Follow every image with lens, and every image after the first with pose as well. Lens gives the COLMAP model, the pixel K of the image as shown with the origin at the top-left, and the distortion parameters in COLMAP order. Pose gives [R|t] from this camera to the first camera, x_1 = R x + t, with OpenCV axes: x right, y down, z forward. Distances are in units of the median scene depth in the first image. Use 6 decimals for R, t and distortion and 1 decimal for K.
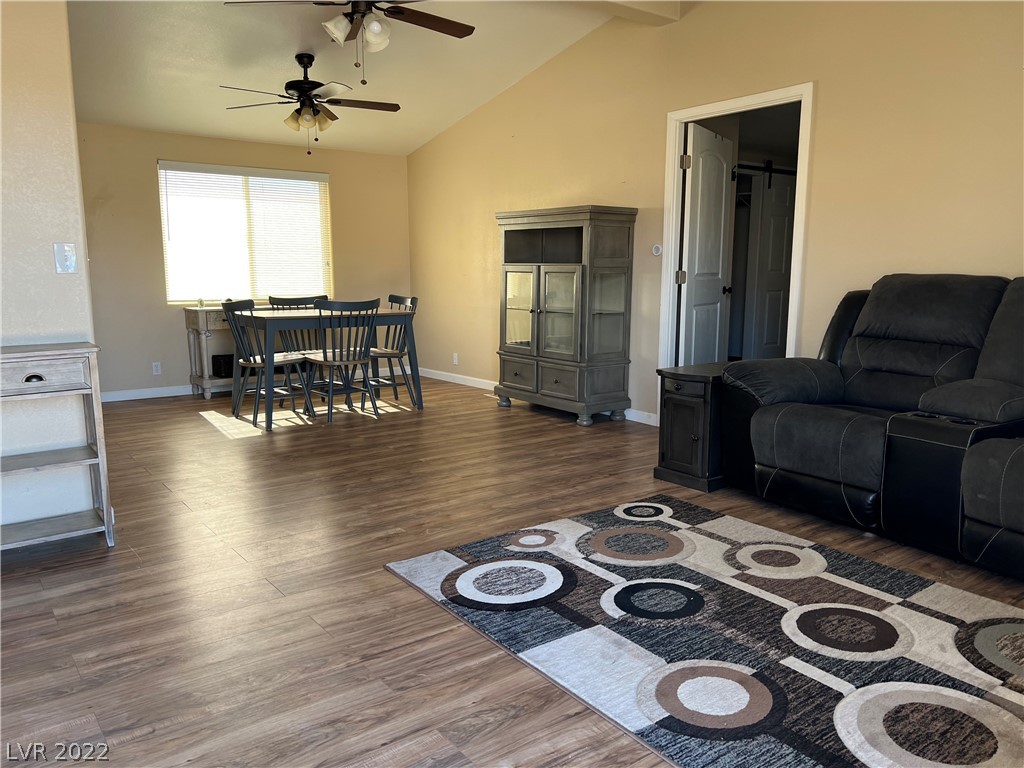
lens RADIAL K [[766.5, 0, 512.0], [0, 766.5, 384.0], [0, 0, 1]] dist [0.069946, -0.000371]
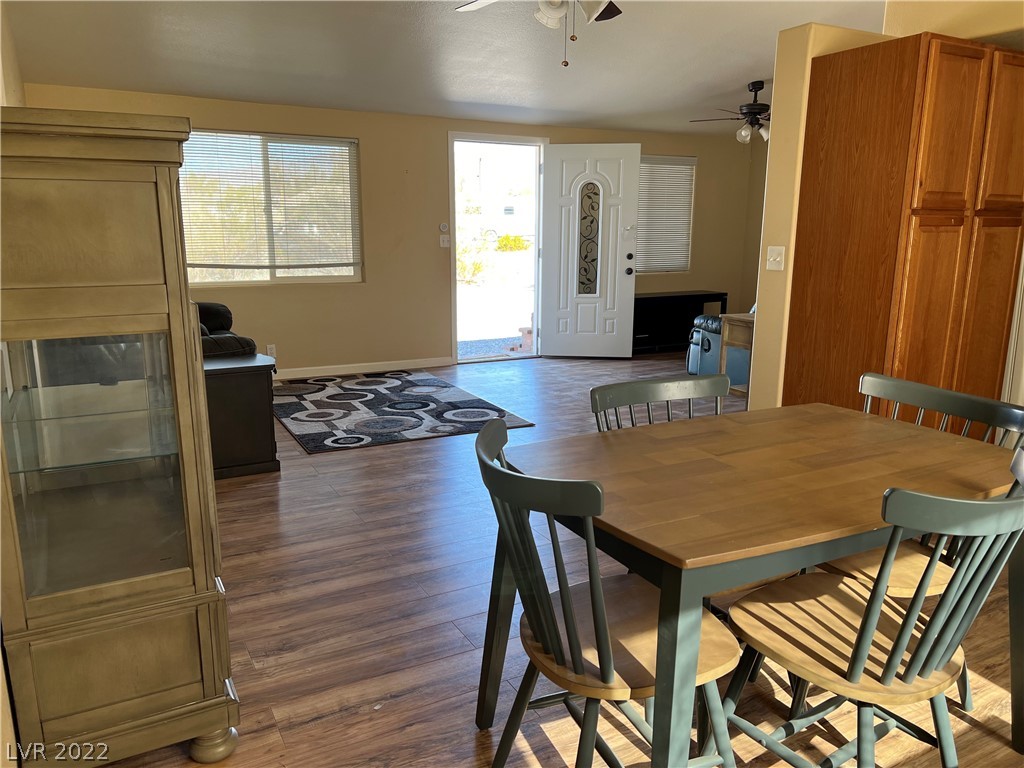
lens RADIAL K [[766.5, 0, 512.0], [0, 766.5, 384.0], [0, 0, 1]] dist [0.069946, -0.000371]
pose [[-0.987272, -0.047820, 0.151680, -0.351542], [0.009680, 0.933888, 0.357436, -0.456556], [-0.158745, 0.354355, -0.921538, 2.435006]]
